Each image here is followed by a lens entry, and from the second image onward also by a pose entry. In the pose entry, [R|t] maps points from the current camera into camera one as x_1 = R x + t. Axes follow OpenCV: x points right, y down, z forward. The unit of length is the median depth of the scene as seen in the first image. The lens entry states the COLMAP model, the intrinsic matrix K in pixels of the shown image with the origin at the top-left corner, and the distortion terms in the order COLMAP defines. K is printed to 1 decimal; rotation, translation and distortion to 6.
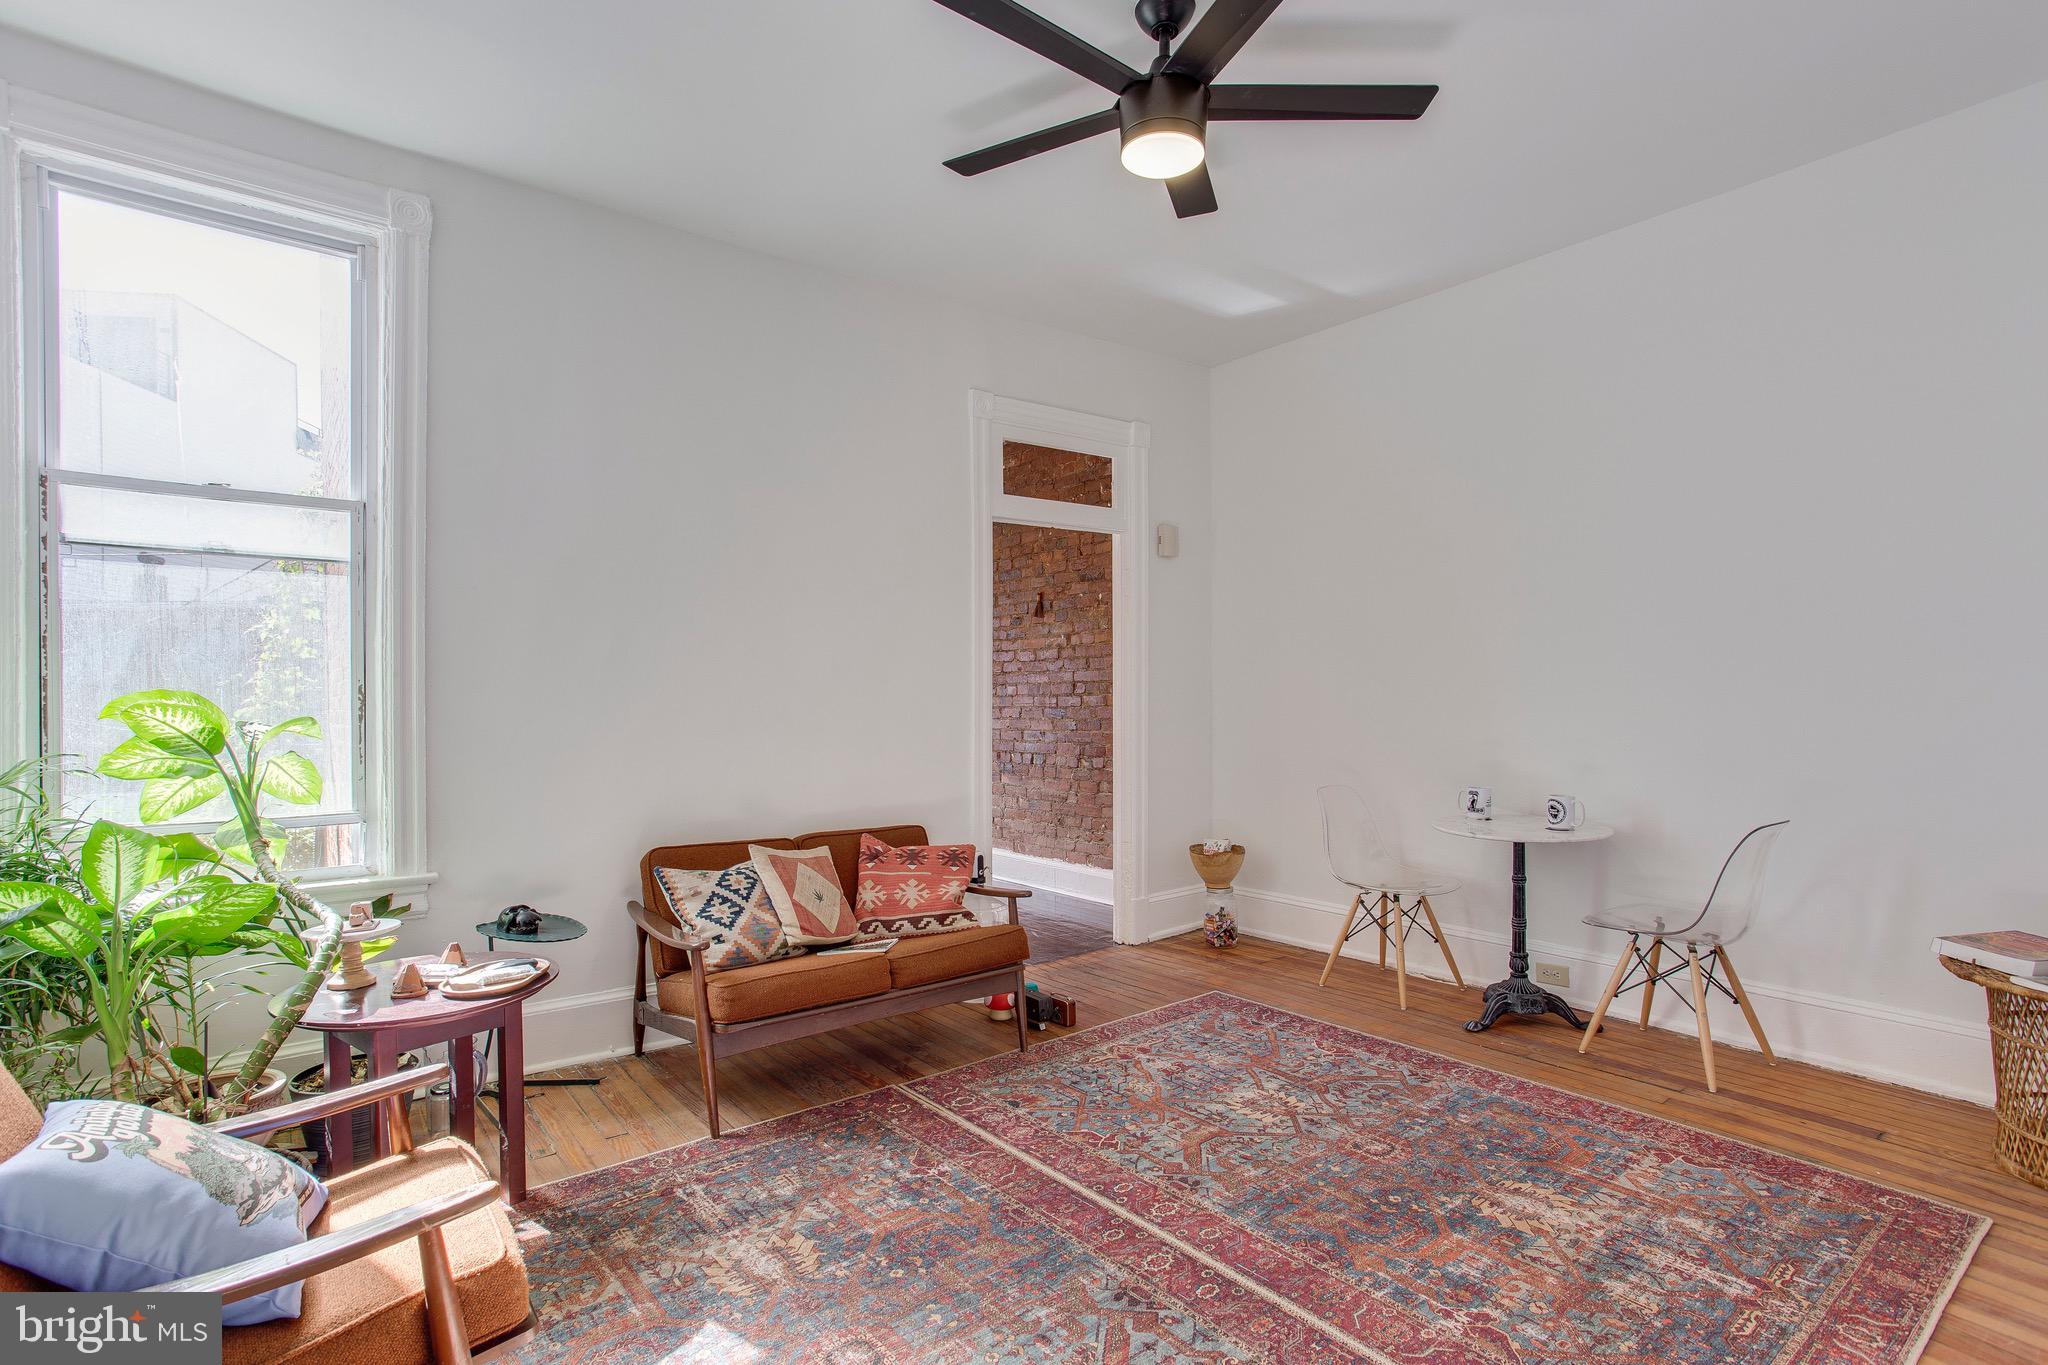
lens RADIAL K [[993.7, 0, 1024.0], [0, 993.7, 682.5], [0, 0, 1]] dist [-0.039279, 0.025409]
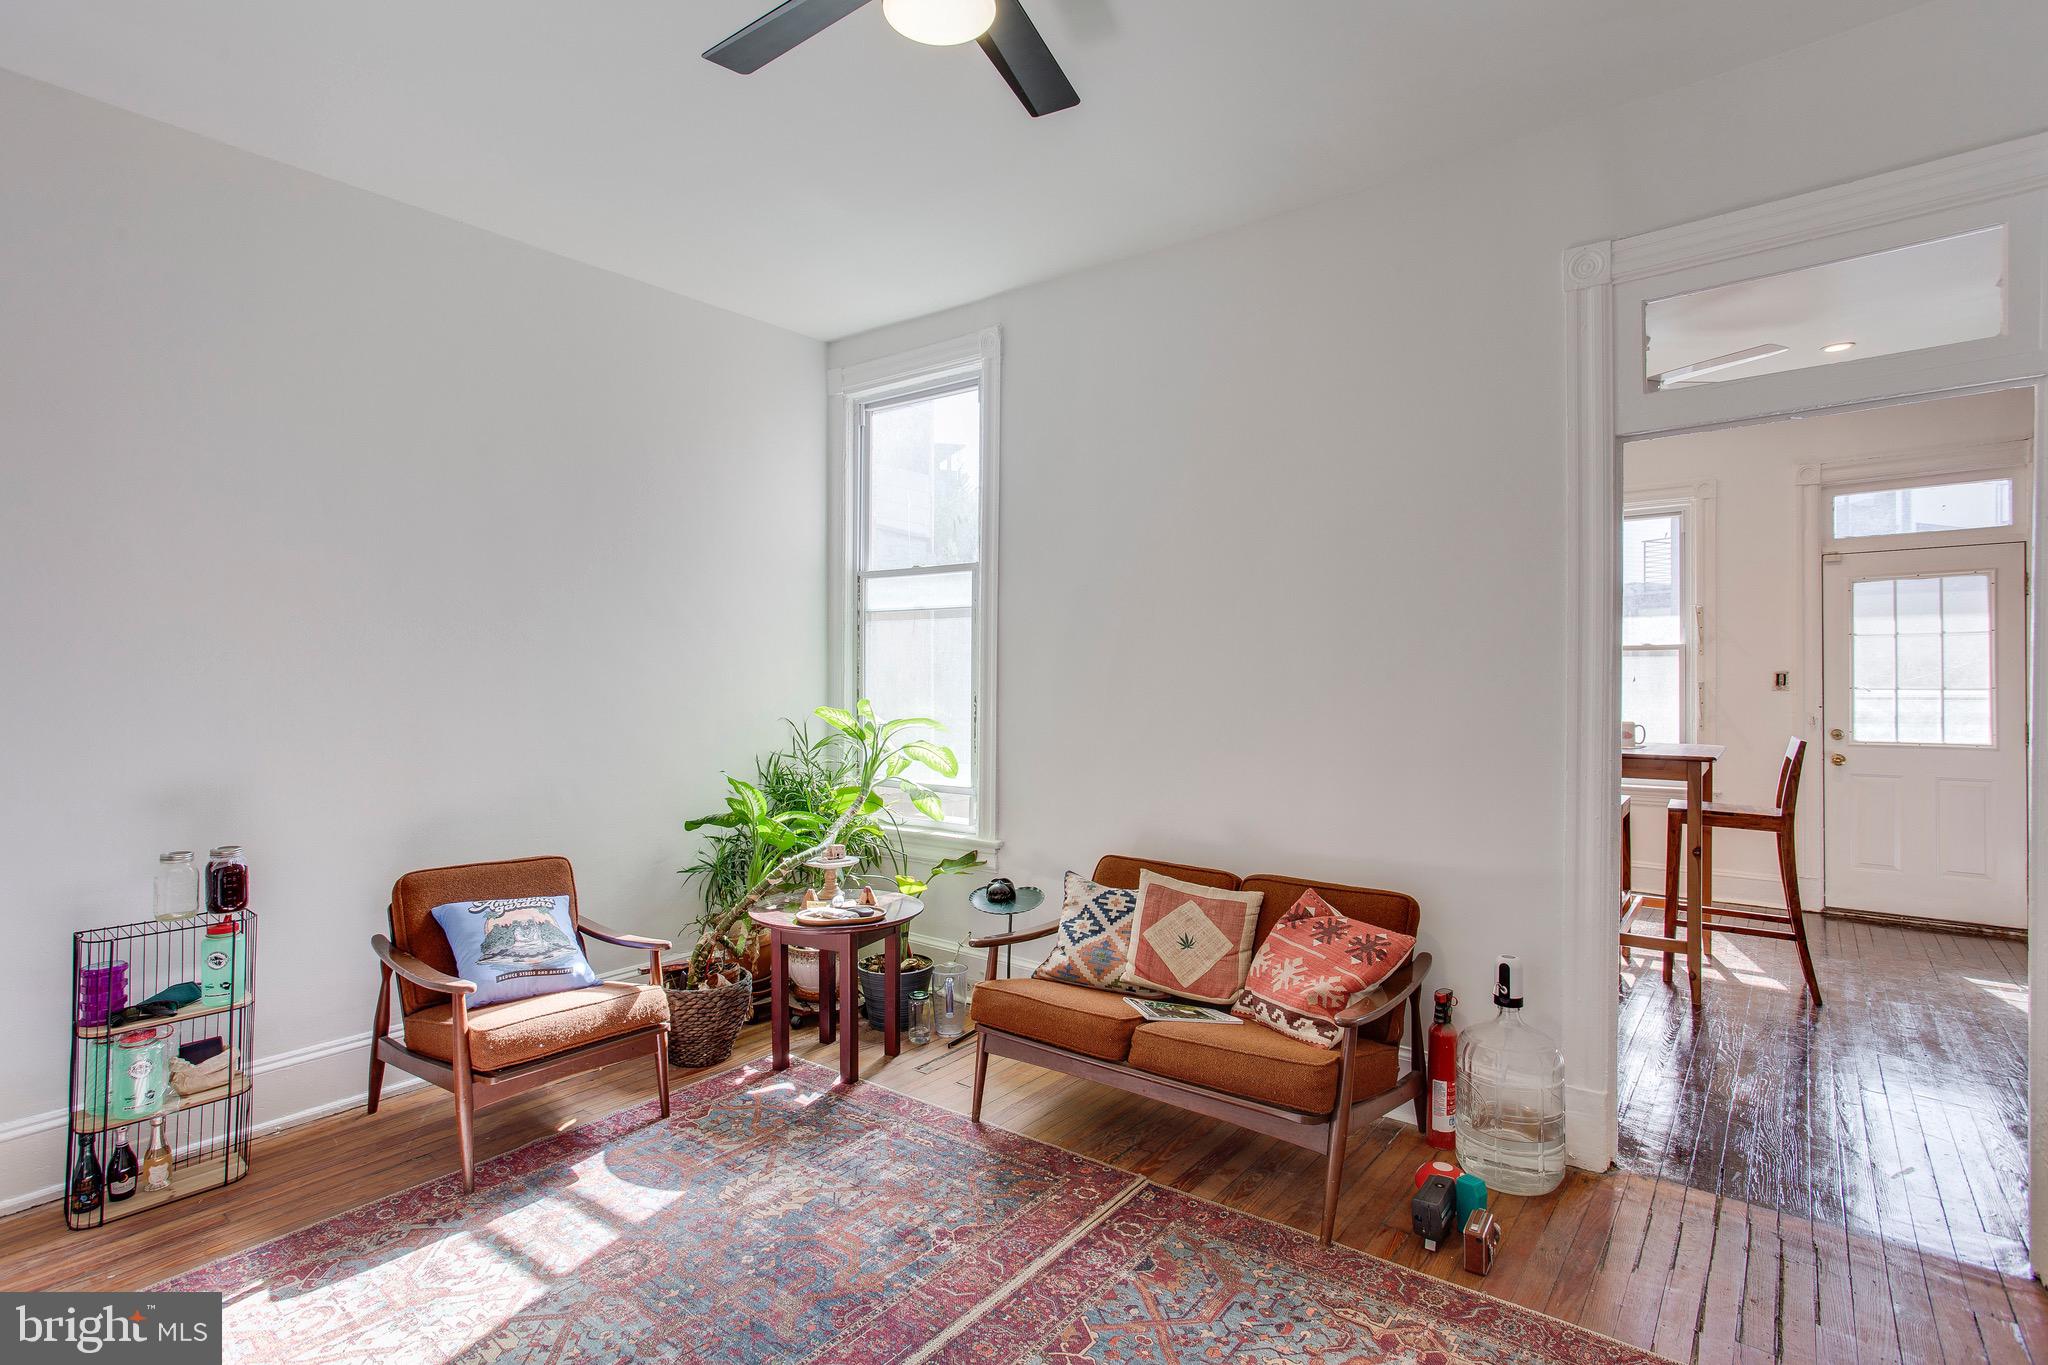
lens RADIAL K [[993.7, 0, 1024.0], [0, 993.7, 682.5], [0, 0, 1]] dist [-0.039279, 0.025409]
pose [[0.243637, 0.008383, -0.969830, 0.779393], [0.011177, 0.999872, 0.011451, -0.036059], [0.969802, -0.013630, 0.243513, 0.818077]]
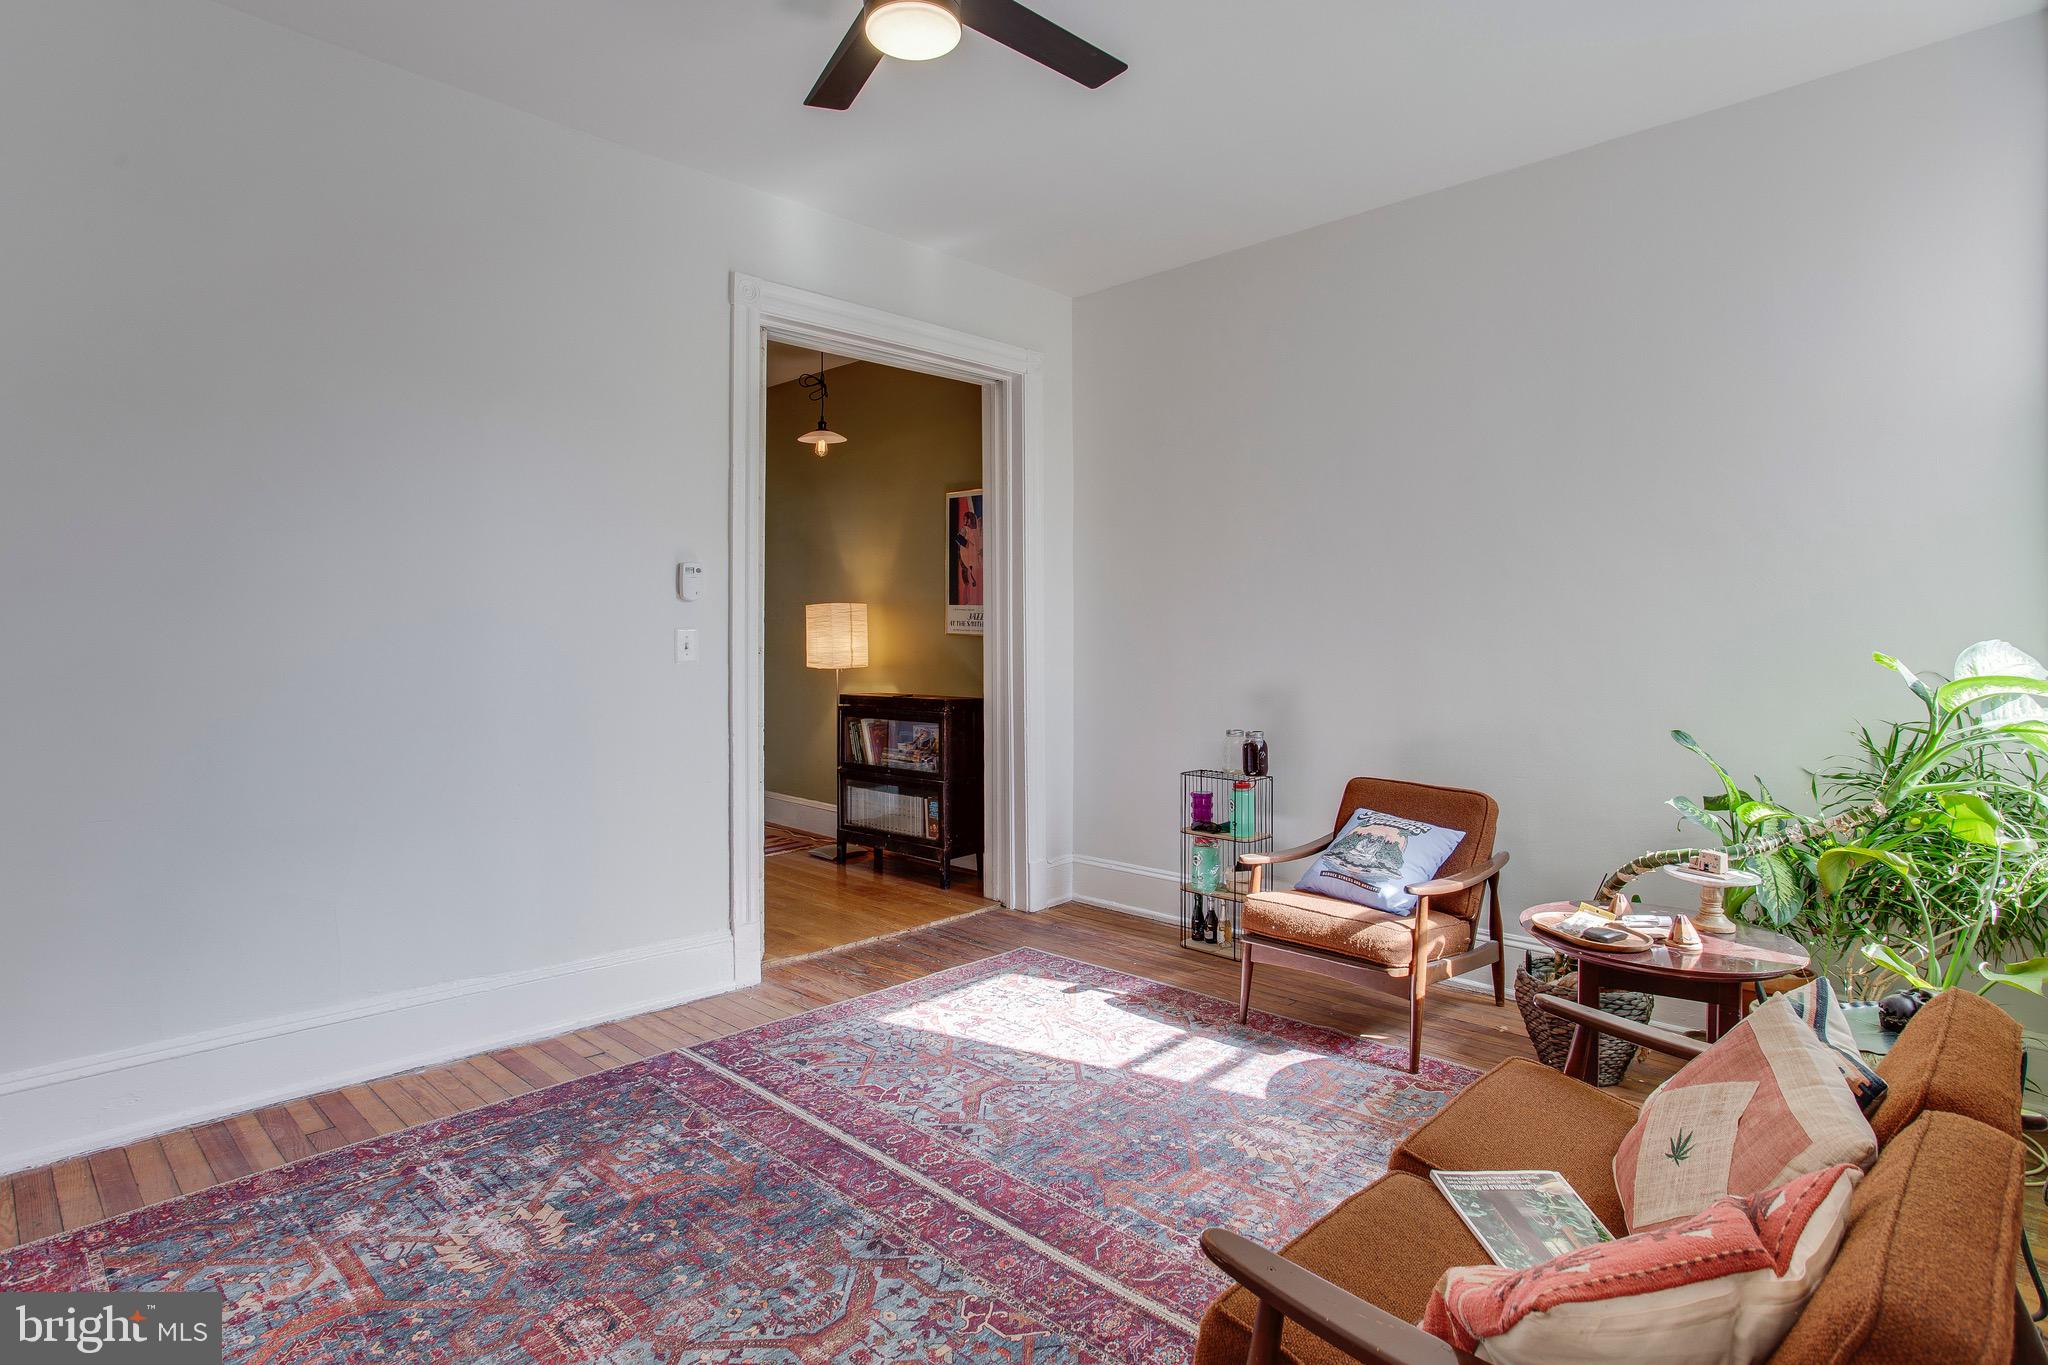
lens RADIAL K [[1069.5, 0, 1025.6], [0, 1069.5, 629.9], [0, 0, 1]] dist [-0.045854, 0.035891]
pose [[-0.991189, 0.006739, -0.132283, 0.149878], [0.008838, 0.999844, -0.015286, 0.006957], [0.132160, -0.016320, -0.991094, 1.770889]]
